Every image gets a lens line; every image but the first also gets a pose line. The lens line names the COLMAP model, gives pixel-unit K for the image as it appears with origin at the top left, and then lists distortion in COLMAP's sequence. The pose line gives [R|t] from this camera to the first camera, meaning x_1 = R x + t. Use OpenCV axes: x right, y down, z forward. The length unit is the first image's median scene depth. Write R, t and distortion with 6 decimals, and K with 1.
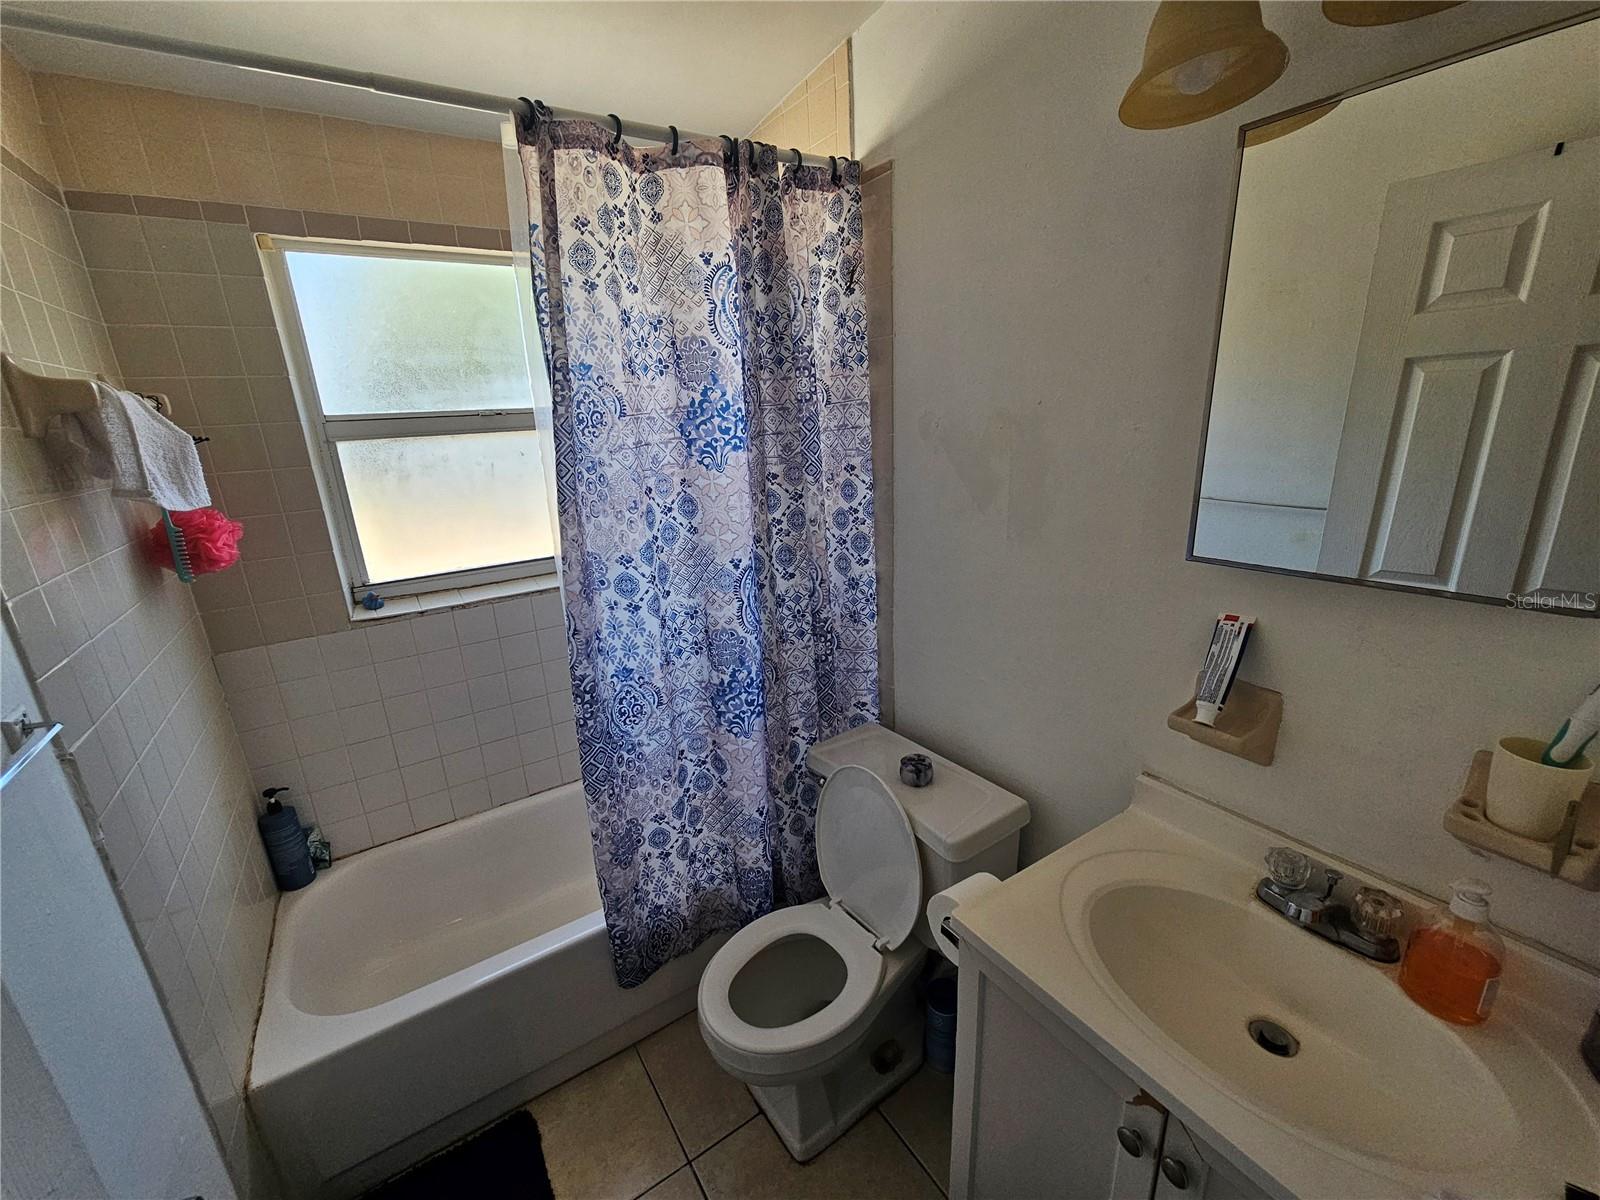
lens RADIAL K [[655.2, 0, 794.9], [0, 655.2, 606.8], [0, 0, 1]] dist [-0.001575, 0.000080]
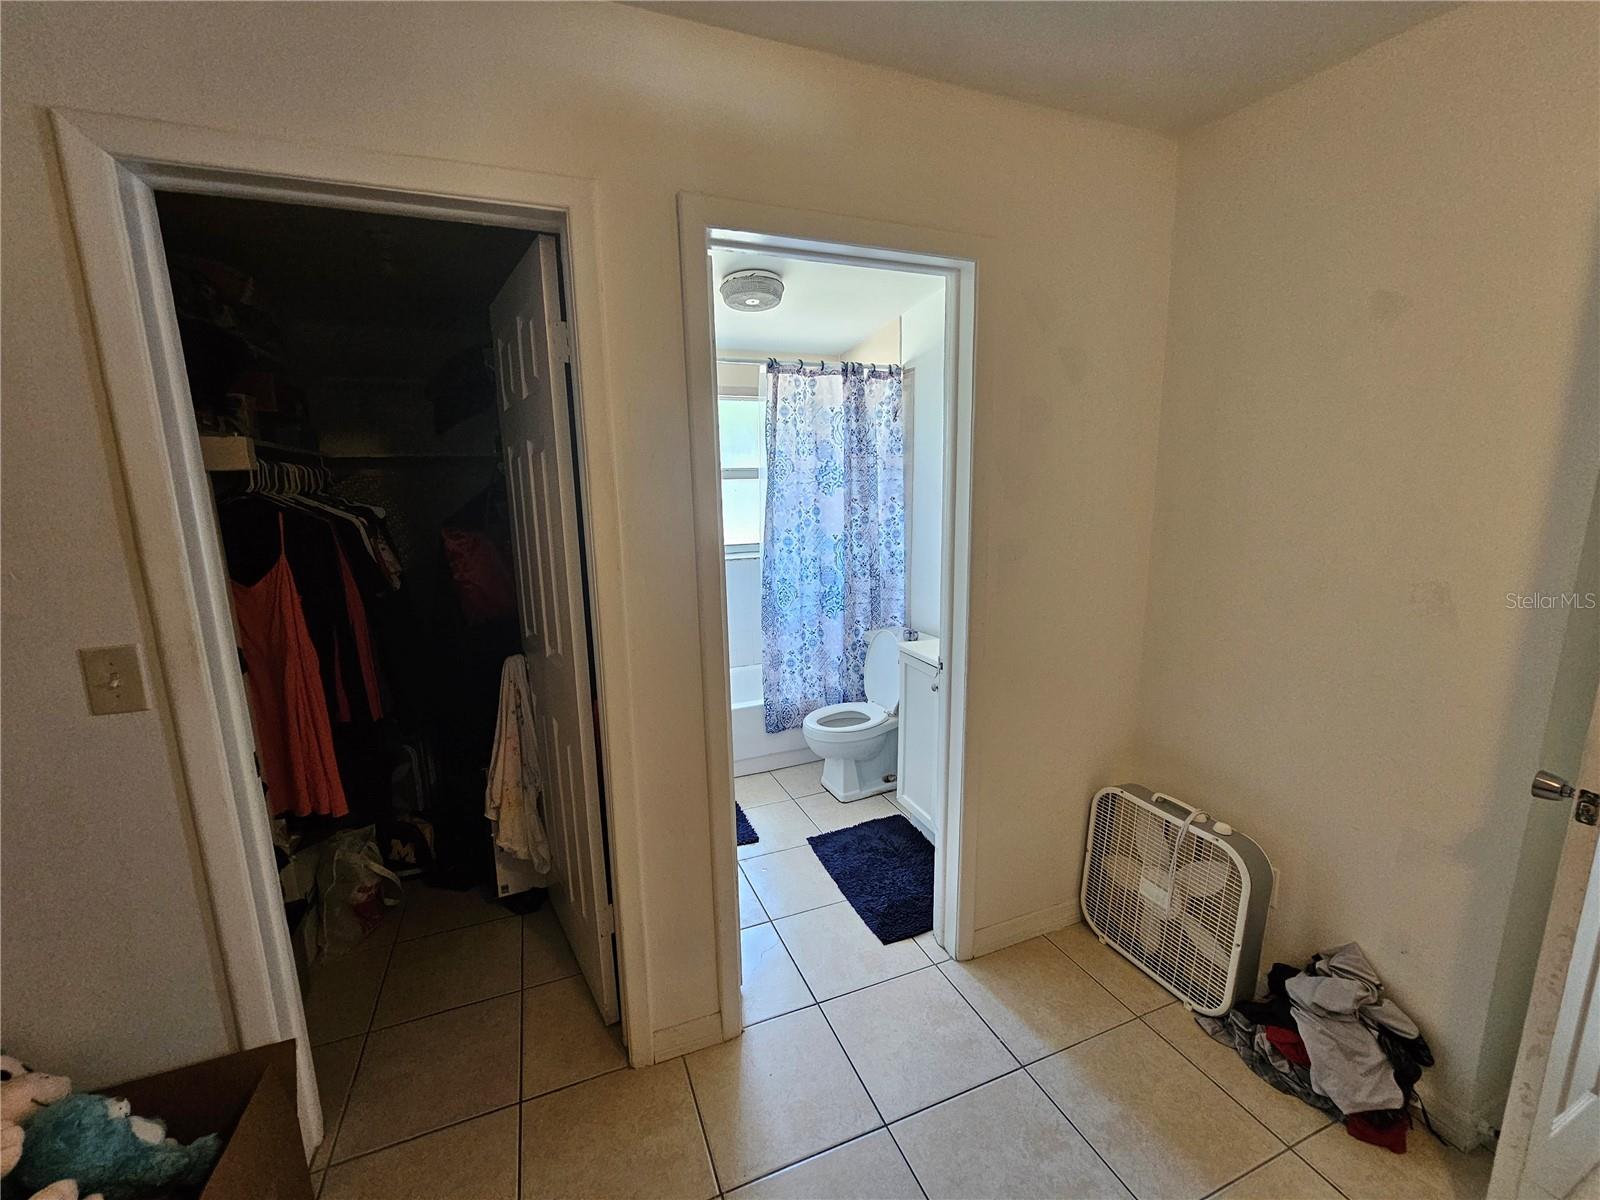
lens RADIAL K [[655.2, 0, 794.9], [0, 655.2, 606.8], [0, 0, 1]] dist [-0.001575, 0.000080]
pose [[0.979834, 0.066565, -0.188400, 0.214706], [-0.084003, 0.992736, -0.086137, 0.378767], [0.181297, 0.100226, 0.978308, -1.205614]]
